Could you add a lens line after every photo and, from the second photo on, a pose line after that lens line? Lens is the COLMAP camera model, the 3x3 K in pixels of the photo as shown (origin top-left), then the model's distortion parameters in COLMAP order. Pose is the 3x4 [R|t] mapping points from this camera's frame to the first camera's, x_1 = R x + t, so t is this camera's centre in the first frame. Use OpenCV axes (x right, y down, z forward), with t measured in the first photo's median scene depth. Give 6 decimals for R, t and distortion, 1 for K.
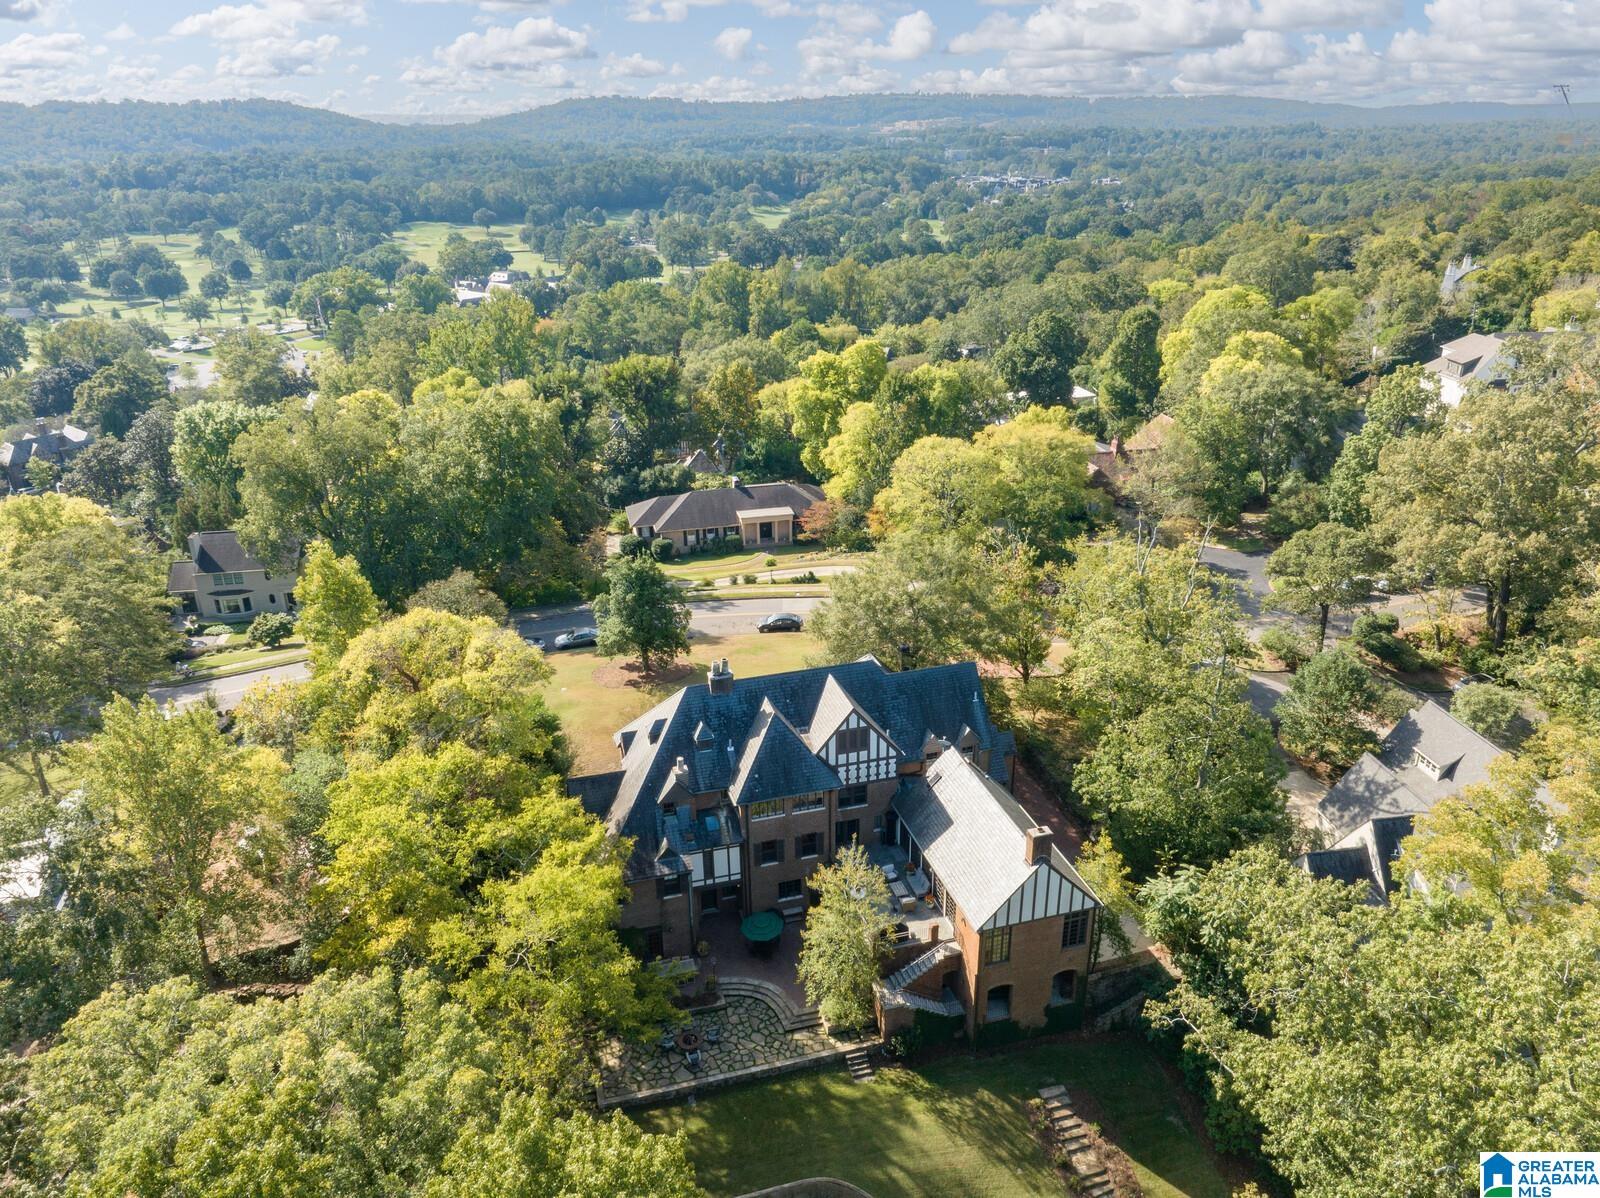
lens RADIAL K [[1152.9, 0, 800.0], [0, 1152.9, 599.0], [0, 0, 1]] dist [-0.031657, -0.005073]
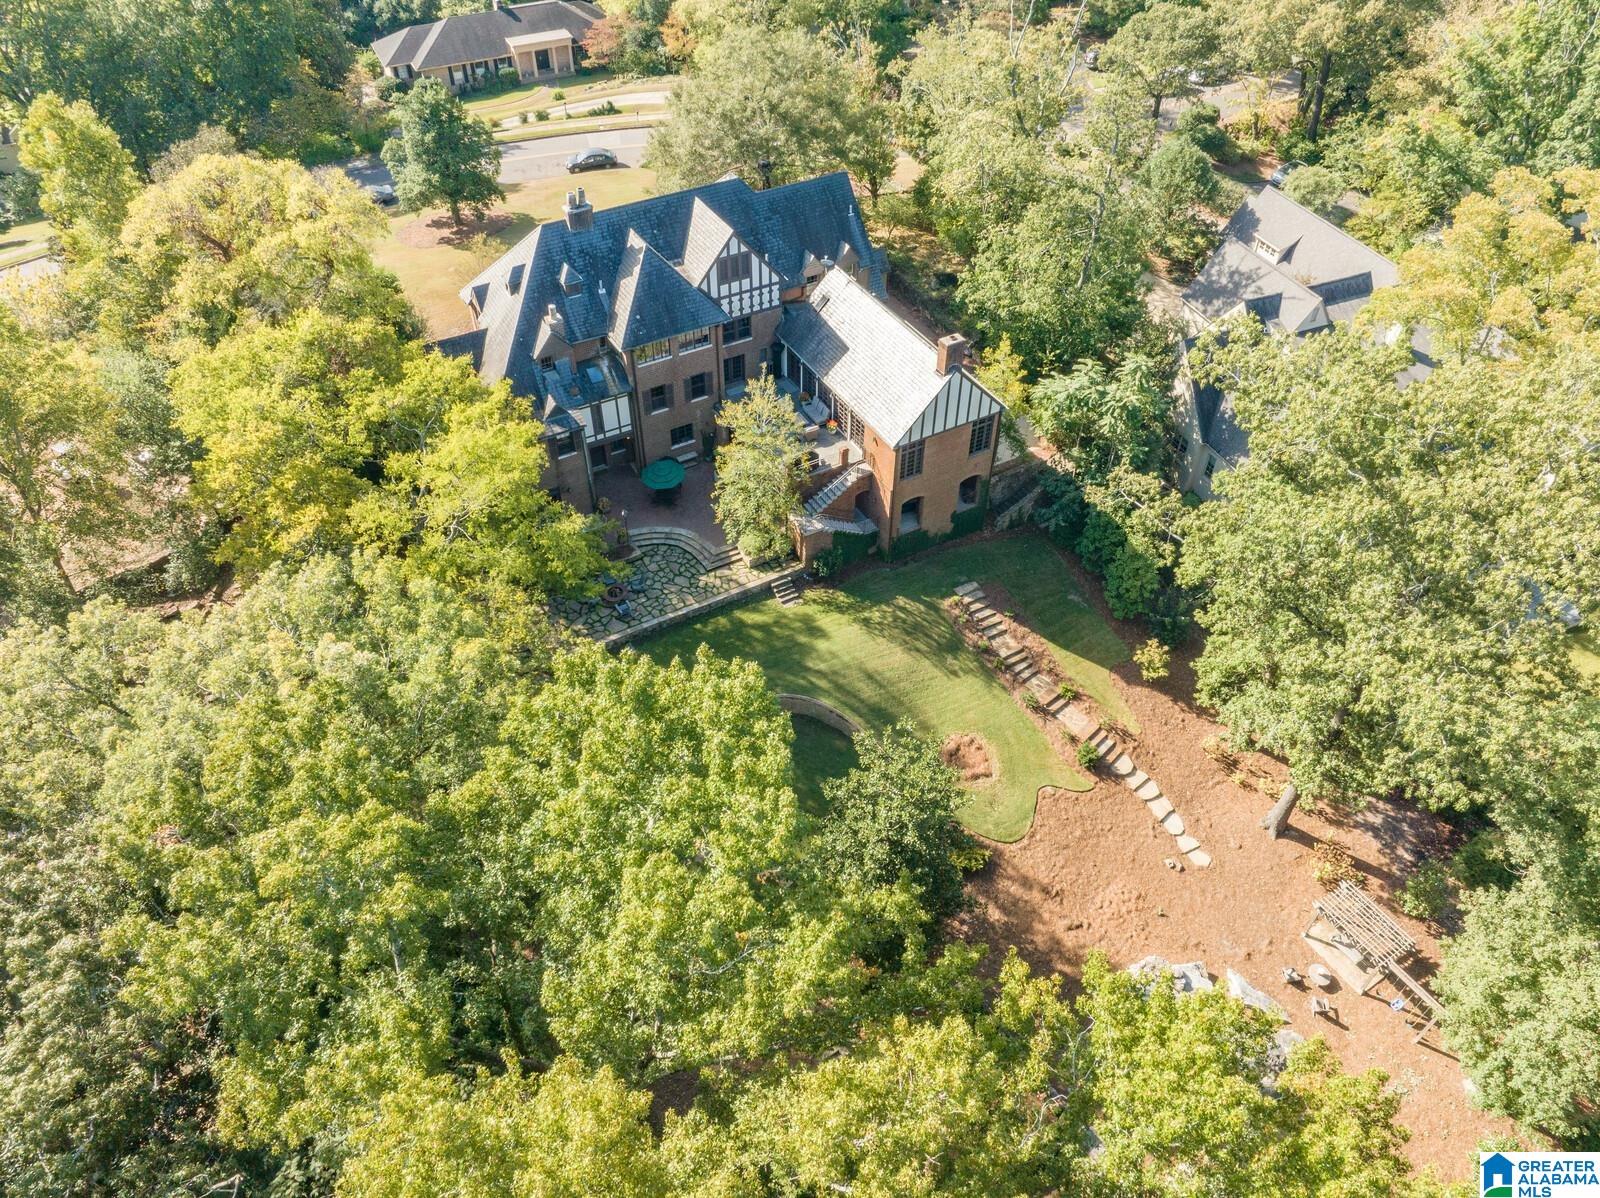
lens RADIAL K [[1123.7, 0, 800.0], [0, 1123.7, 599.0], [0, 0, 1]] dist [-0.035533, -0.004228]
pose [[0.973559, -0.147497, 0.174433, -0.099247], [0.072512, 0.923651, 0.376312, 0.033480], [-0.216621, -0.353714, 0.909924, 0.075721]]
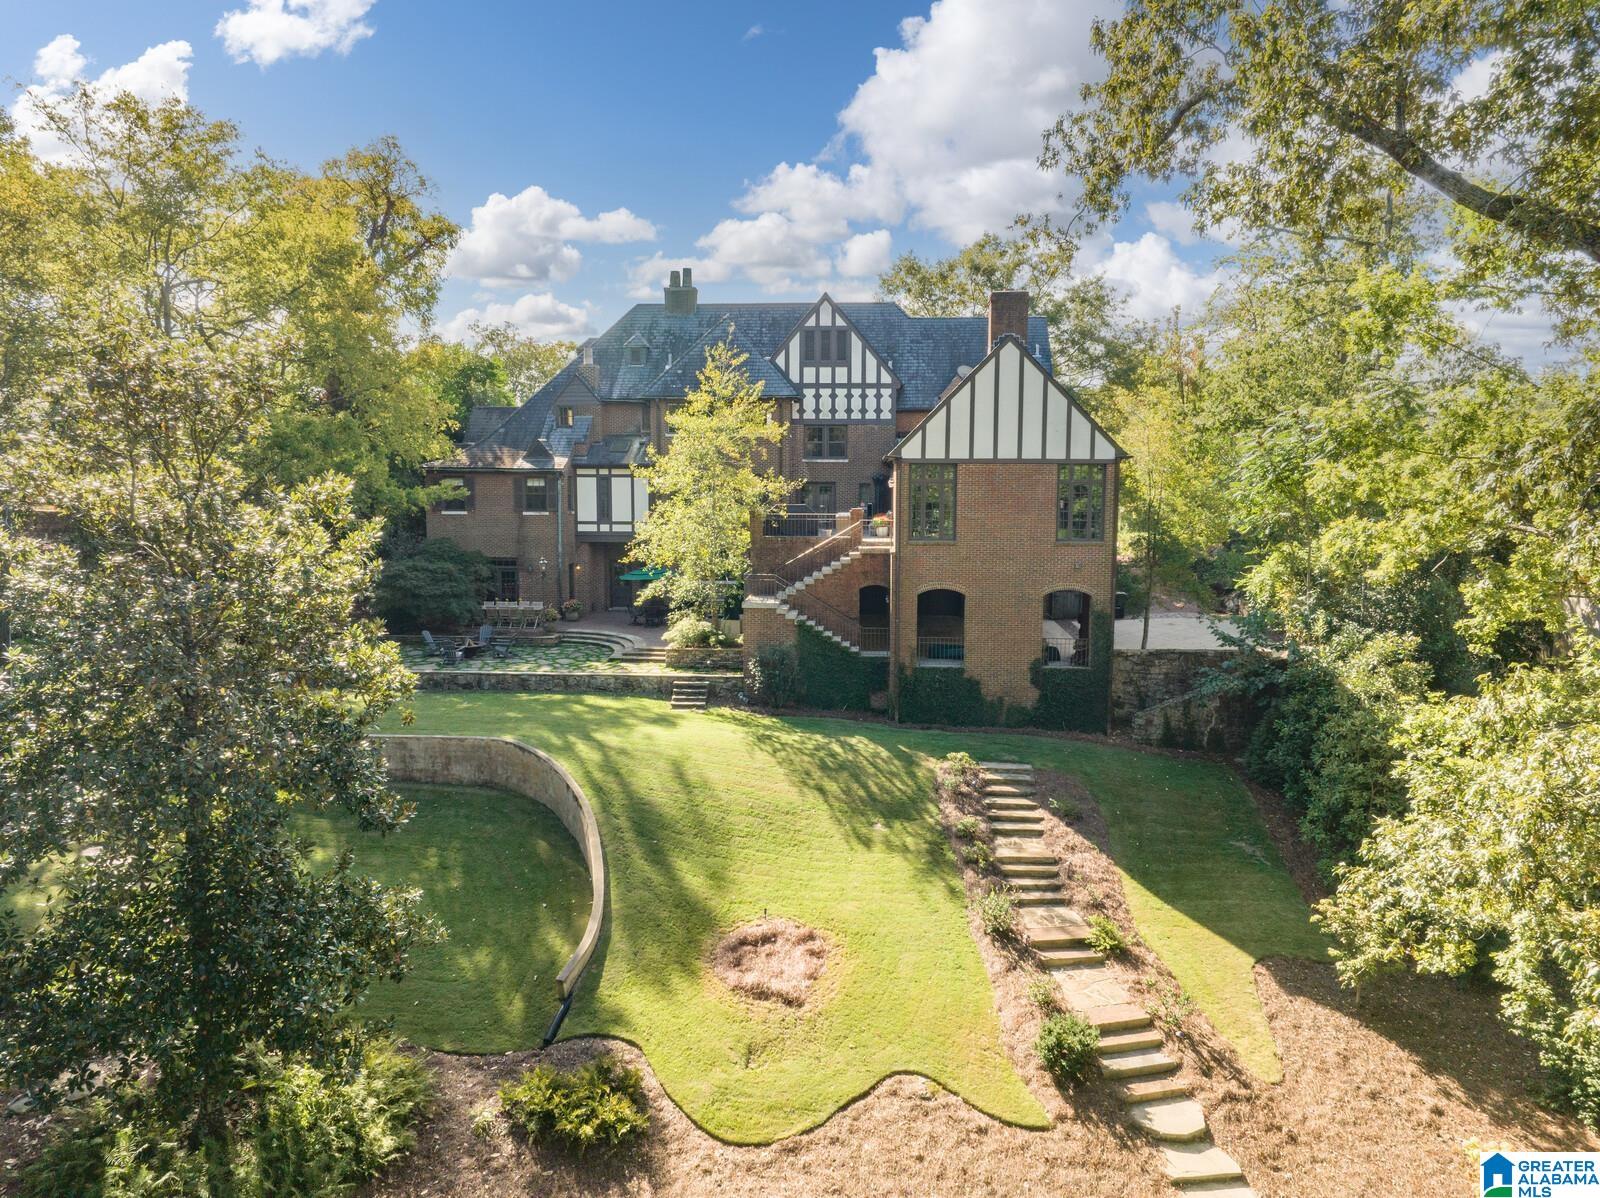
lens RADIAL K [[1123.7, 0, 800.0], [0, 1123.7, 599.0], [0, 0, 1]] dist [-0.035533, -0.004228]
pose [[0.939967, 0.051280, -0.337391, 0.269980], [-0.145935, 0.954091, -0.261561, 0.450735], [0.308488, 0.295096, 0.904297, 0.424978]]
